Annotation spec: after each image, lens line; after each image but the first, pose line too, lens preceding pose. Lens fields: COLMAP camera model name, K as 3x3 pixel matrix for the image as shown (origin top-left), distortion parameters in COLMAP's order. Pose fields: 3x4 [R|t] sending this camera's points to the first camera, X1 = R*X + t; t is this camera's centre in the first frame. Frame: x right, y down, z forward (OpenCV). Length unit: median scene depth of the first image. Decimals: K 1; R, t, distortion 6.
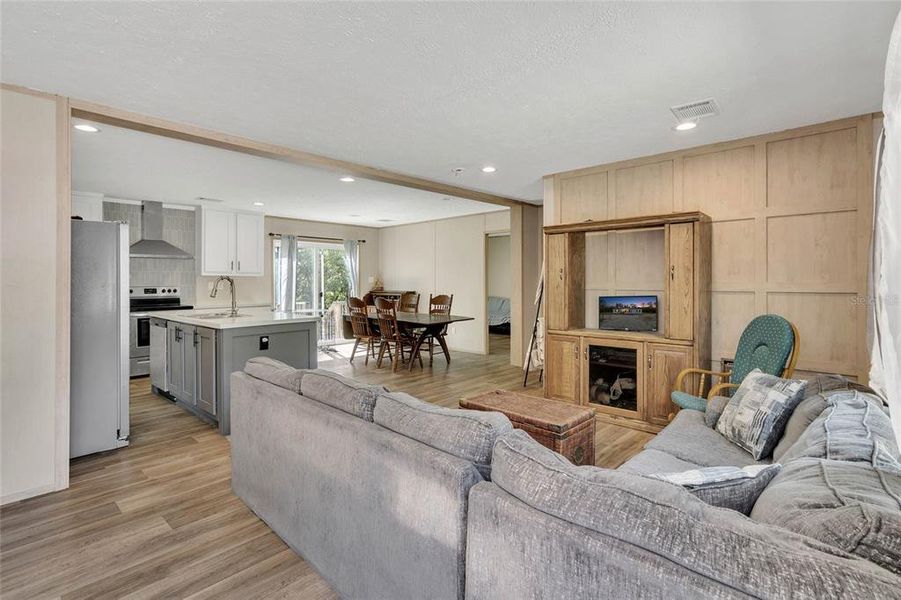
lens RADIAL K [[483.7, 0, 451.3], [0, 483.7, 284.5], [0, 0, 1]] dist [0.007797, 0.001553]
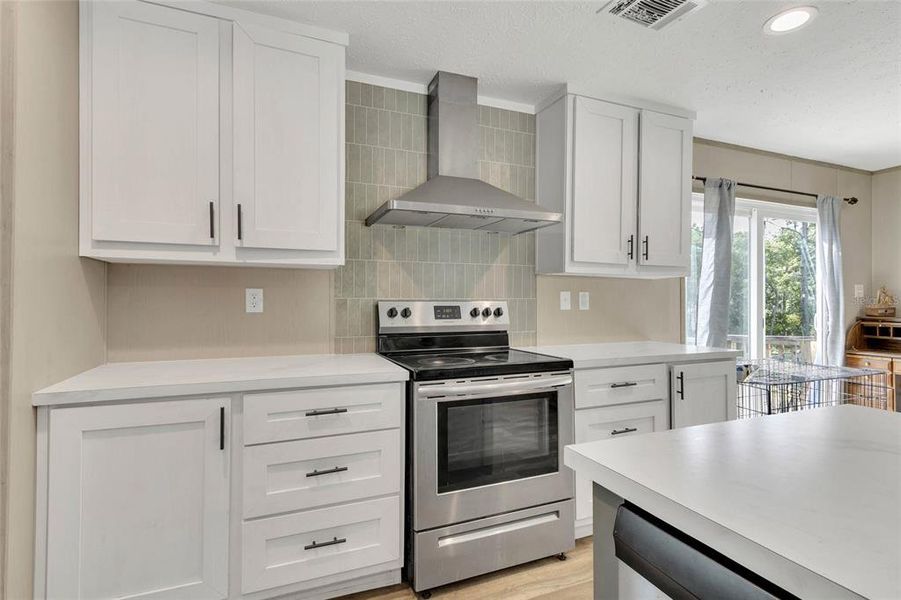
lens RADIAL K [[422.8, 0, 446.8], [0, 422.8, 295.8], [0, 0, 1]] dist [0.011665, -0.001721]
pose [[0.906737, 0.005465, -0.421661, -0.660765], [-0.010913, 0.999885, -0.010507, 0.005198], [0.421556, 0.014129, 0.906693, 0.961402]]
